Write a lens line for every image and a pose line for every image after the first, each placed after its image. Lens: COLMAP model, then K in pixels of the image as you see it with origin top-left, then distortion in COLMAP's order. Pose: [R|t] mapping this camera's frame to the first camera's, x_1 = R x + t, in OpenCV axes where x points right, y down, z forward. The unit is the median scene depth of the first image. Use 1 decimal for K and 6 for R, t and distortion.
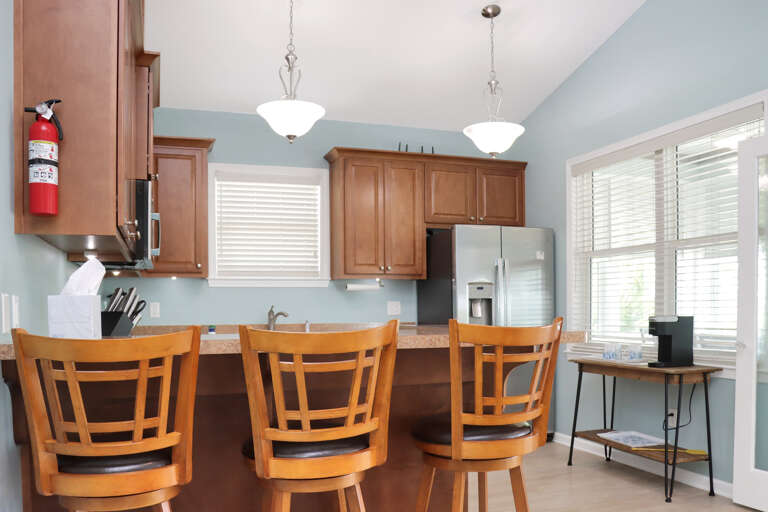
lens RADIAL K [[652.7, 0, 385.6], [0, 652.7, 334.0], [0, 0, 1]] dist [-0.088936, 0.009681]
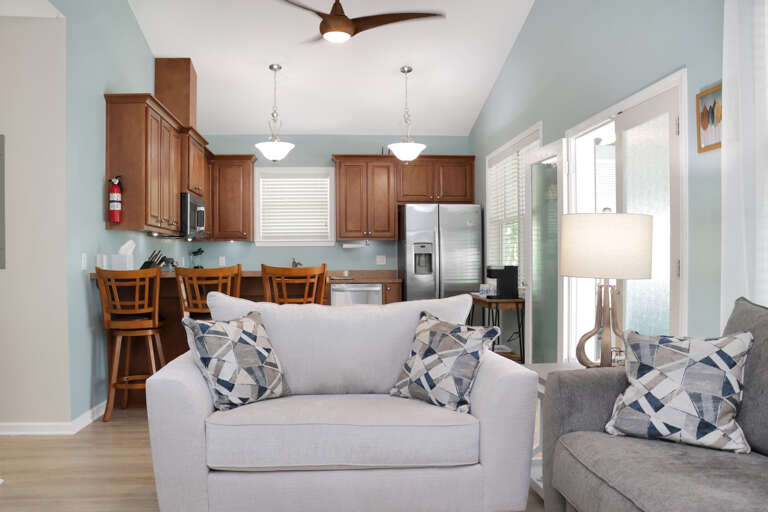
lens RADIAL K [[656.6, 0, 383.6], [0, 656.6, 271.8], [0, 0, 1]] dist [-0.188962, 0.192155]
pose [[0.967002, 0.004955, -0.254719, 0.440464], [-0.010889, 0.999701, -0.021893, 0.019727], [0.254534, 0.023944, 0.966767, -0.452665]]
